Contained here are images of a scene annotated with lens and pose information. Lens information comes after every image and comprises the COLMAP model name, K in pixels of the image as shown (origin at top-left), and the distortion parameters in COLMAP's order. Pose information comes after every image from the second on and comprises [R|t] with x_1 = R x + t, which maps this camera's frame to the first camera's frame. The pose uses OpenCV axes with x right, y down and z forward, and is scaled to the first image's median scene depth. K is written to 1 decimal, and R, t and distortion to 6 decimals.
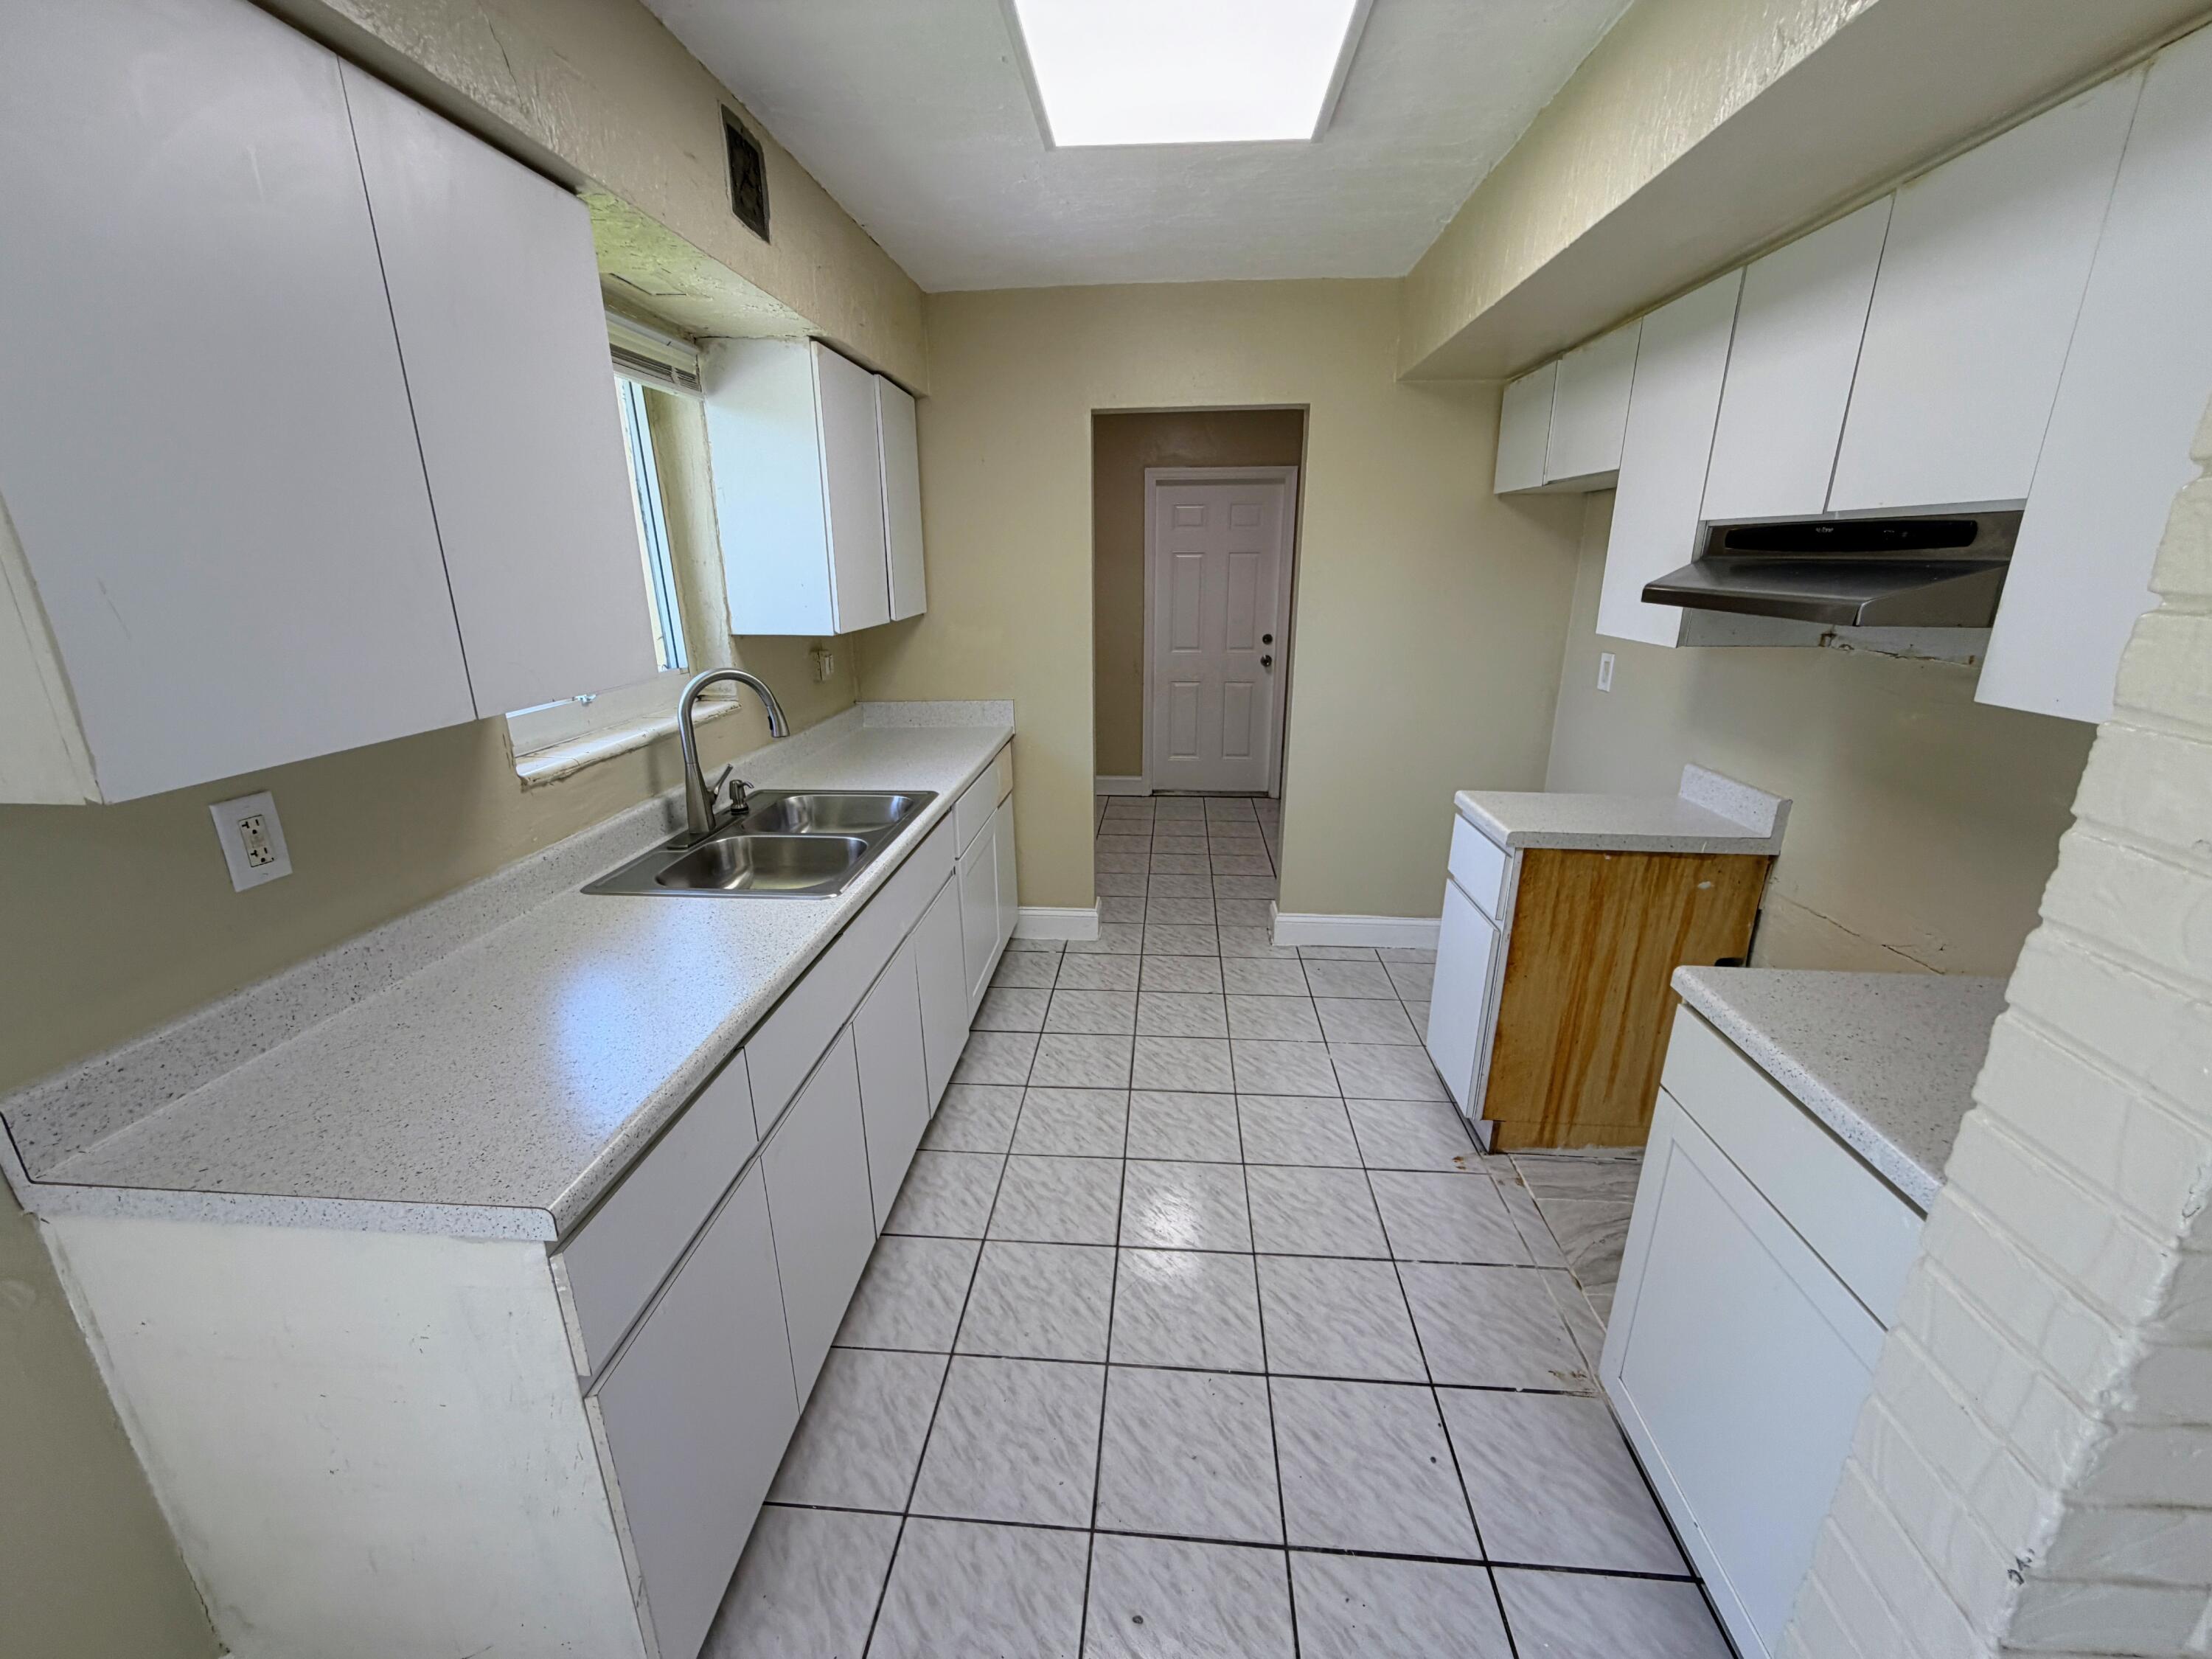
lens RADIAL K [[882.4, 0, 1107.2], [0, 882.4, 823.2], [0, 0, 1]] dist [-0.001099, 0.000754]
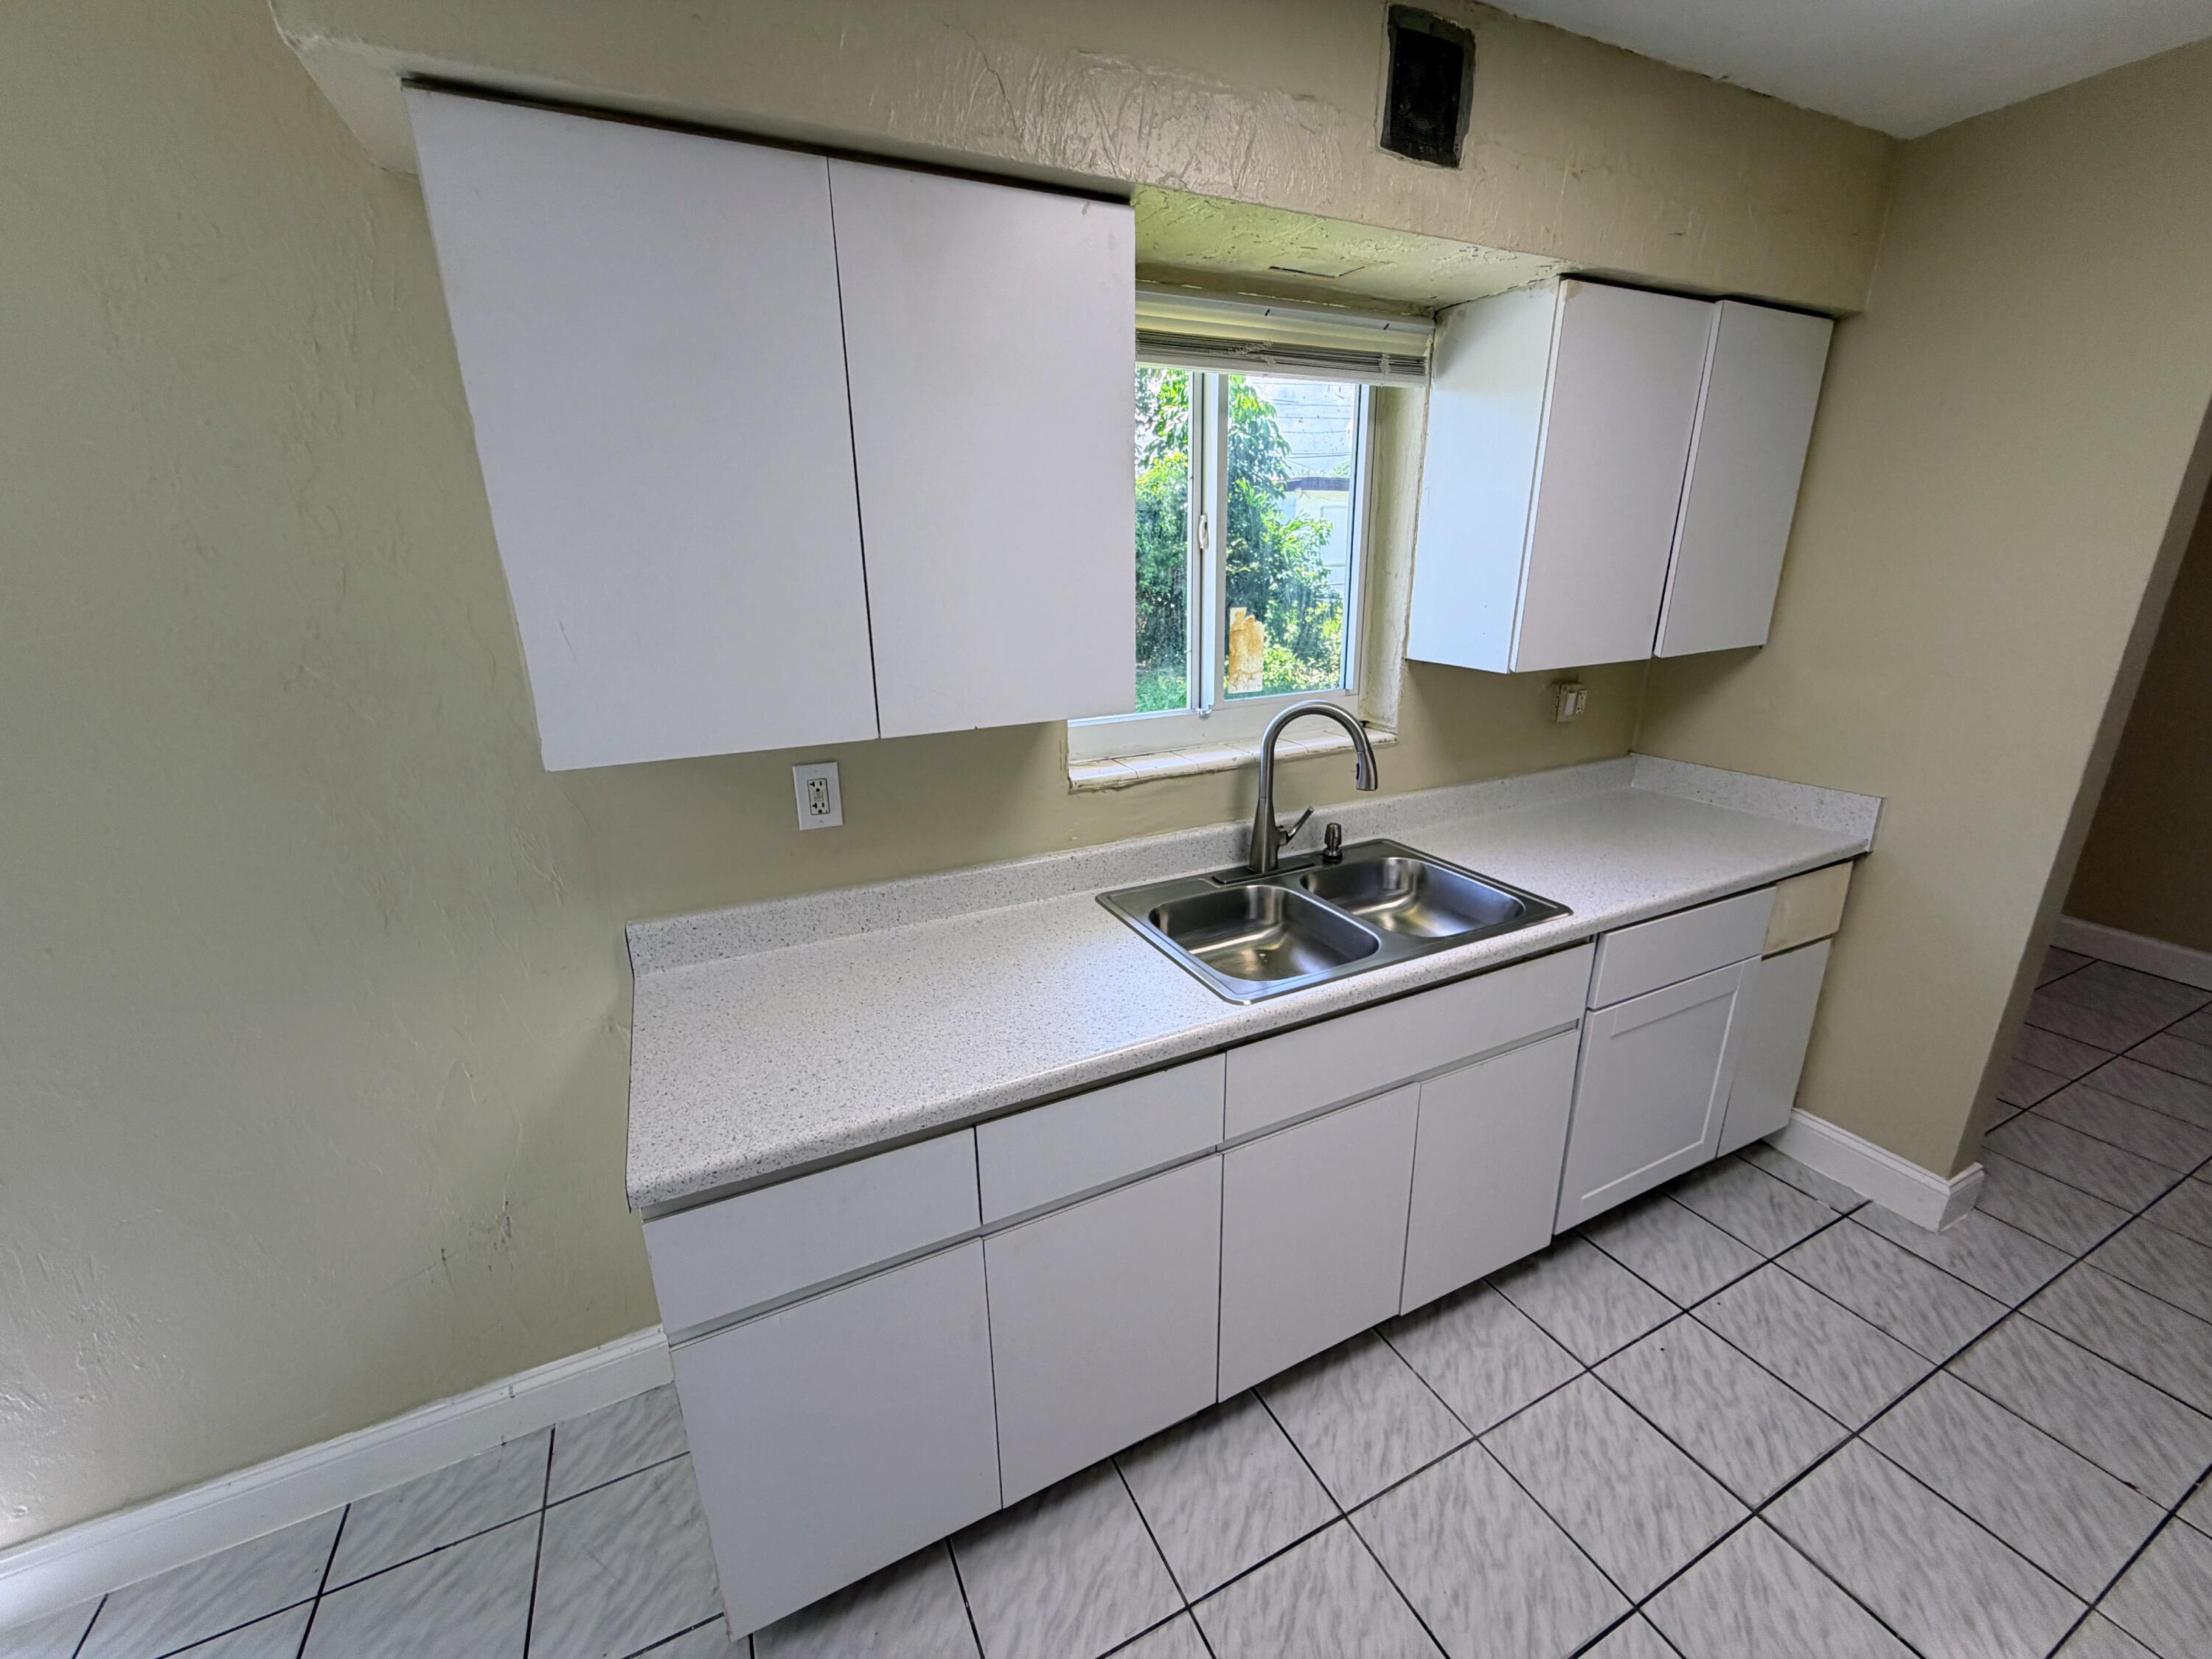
lens RADIAL K [[882.4, 0, 1098.8], [0, 882.4, 825.3], [0, 0, 1]] dist [-0.001099, 0.000754]
pose [[0.503741, 0.256957, -0.824753, 0.210116], [-0.238259, 0.959031, 0.153269, -0.138916], [0.830348, 0.119297, 0.544326, 0.353080]]
